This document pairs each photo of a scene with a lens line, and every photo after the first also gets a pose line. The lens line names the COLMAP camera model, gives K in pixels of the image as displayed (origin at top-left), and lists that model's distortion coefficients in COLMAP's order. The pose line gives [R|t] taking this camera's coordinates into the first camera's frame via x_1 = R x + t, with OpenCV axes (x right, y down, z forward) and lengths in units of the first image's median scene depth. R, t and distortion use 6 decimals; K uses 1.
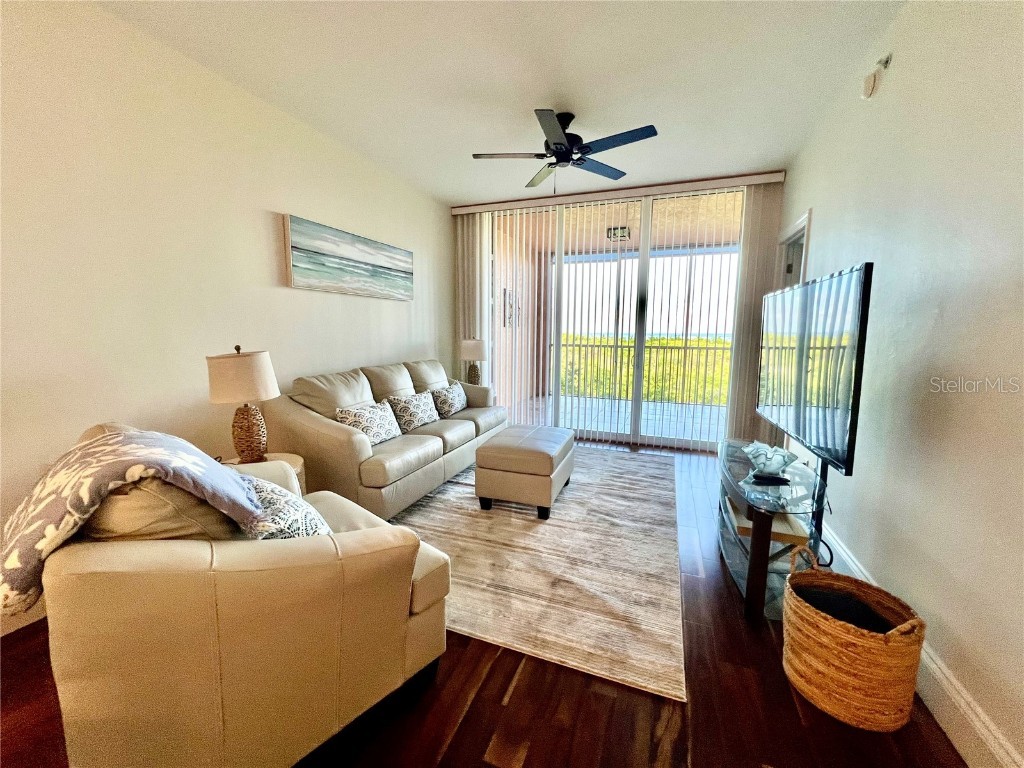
lens RADIAL K [[411.1, 0, 510.3], [0, 411.1, 385.5], [0, 0, 1]] dist [-0.000895, 0.000203]
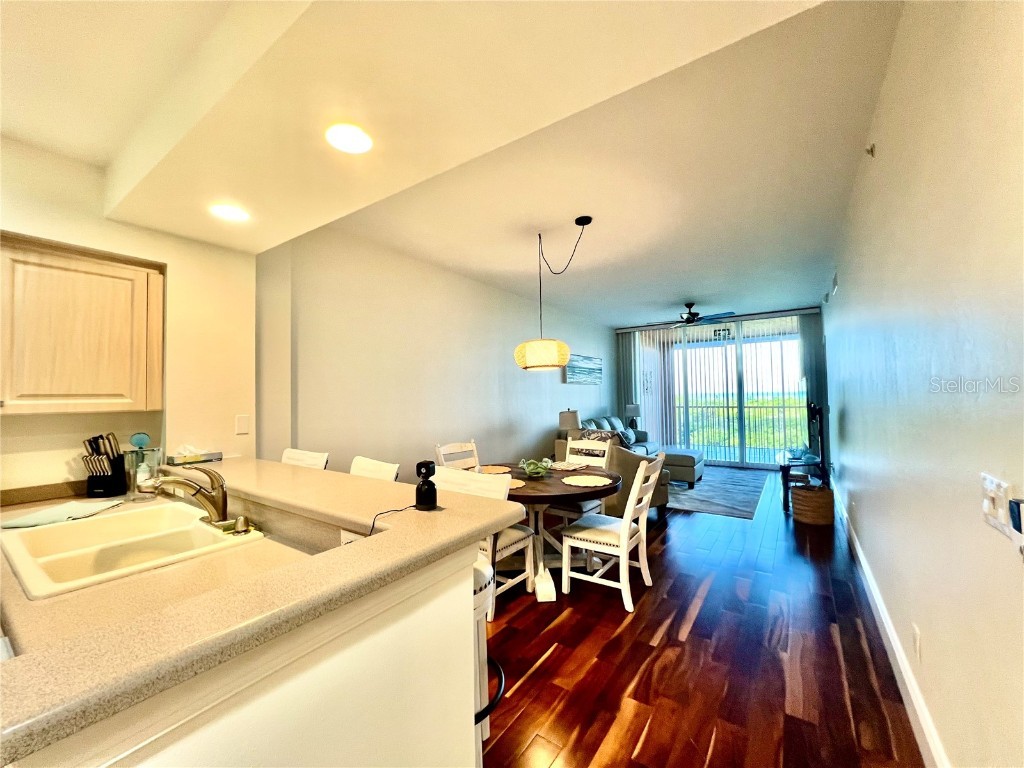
lens RADIAL K [[411.1, 0, 507.6], [0, 411.1, 382.3], [0, 0, 1]] dist [-0.000895, 0.000203]
pose [[0.968824, -0.031816, -0.245697, -0.202887], [-0.008571, 0.986822, -0.161585, 0.093014], [0.247600, 0.158653, 0.955784, -0.915002]]
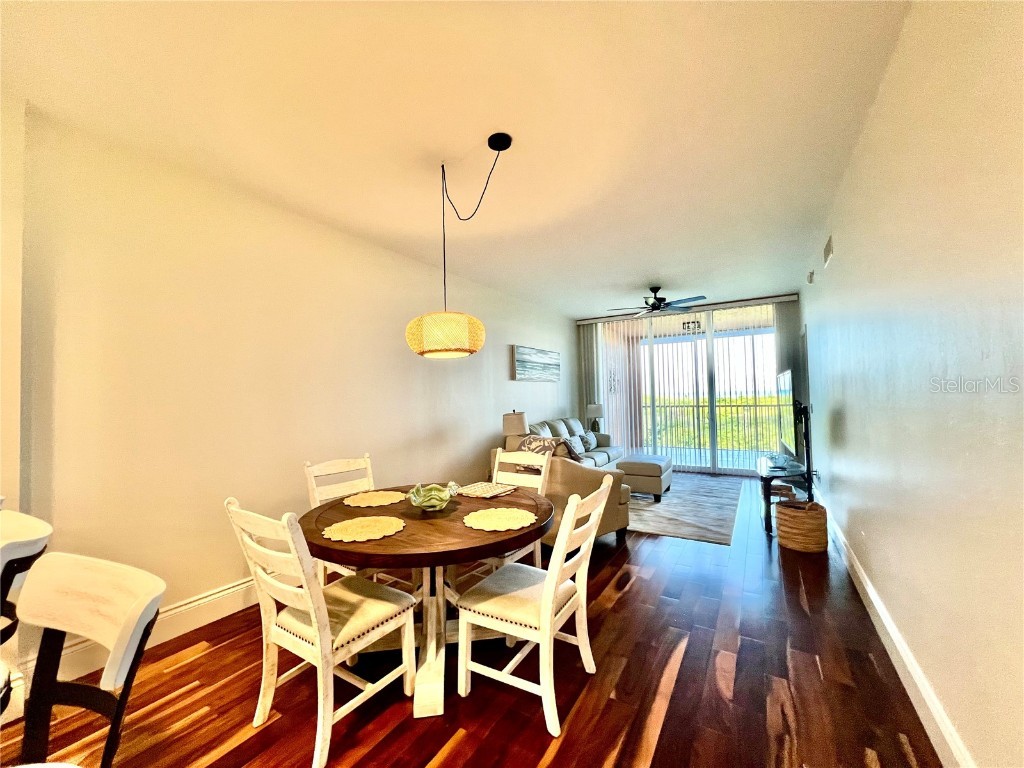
lens RADIAL K [[411.1, 0, 507.5], [0, 411.1, 383.0], [0, 0, 1]] dist [-0.000895, 0.000203]
pose [[0.981999, -0.036606, -0.185305, -0.145628], [0.006293, 0.986837, -0.161593, 0.065922], [0.188781, 0.157518, 0.969304, -0.653475]]
